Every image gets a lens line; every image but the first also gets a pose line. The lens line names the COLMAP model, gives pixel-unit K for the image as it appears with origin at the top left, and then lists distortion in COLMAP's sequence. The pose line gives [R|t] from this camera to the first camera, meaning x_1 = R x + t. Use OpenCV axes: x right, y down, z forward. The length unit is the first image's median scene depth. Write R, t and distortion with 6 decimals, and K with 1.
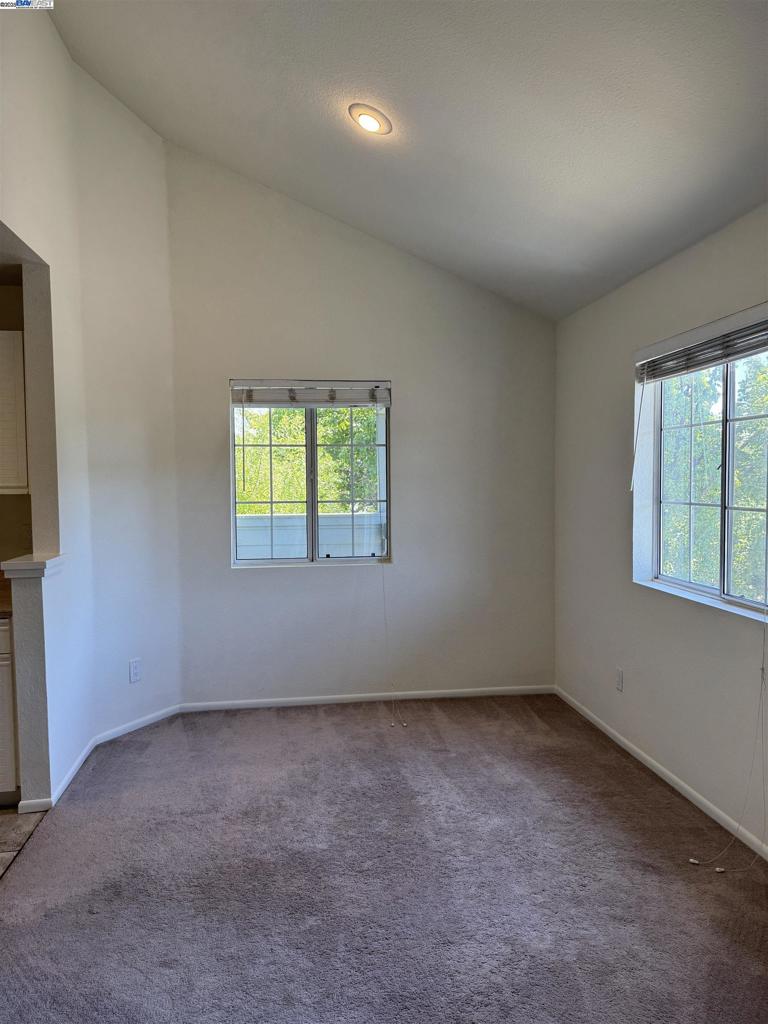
lens RADIAL K [[726.3, 0, 383.5], [0, 726.3, 512.8], [0, 0, 1]] dist [0.028642, -0.025701]
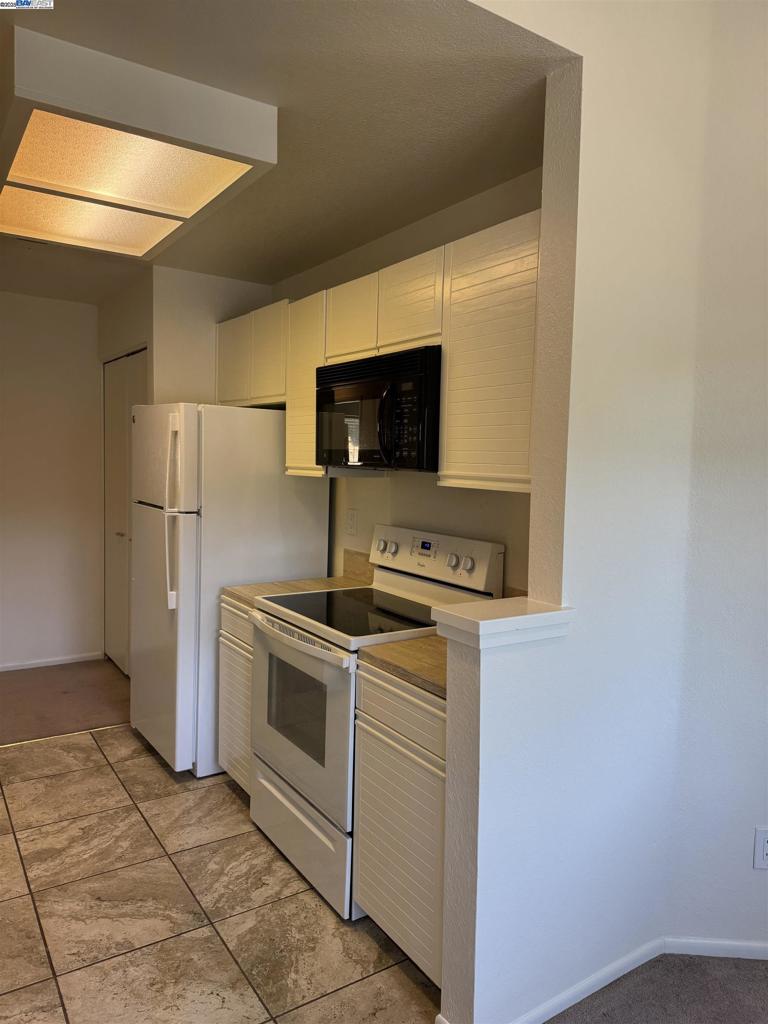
lens RADIAL K [[726.3, 0, 384.9], [0, 726.3, 507.5], [0, 0, 1]] dist [0.028642, -0.025701]
pose [[0.442607, 0.086498, -0.892534, -0.027471], [-0.071050, 0.995590, 0.061252, -0.040597], [0.893896, 0.036304, 0.446801, 0.645753]]
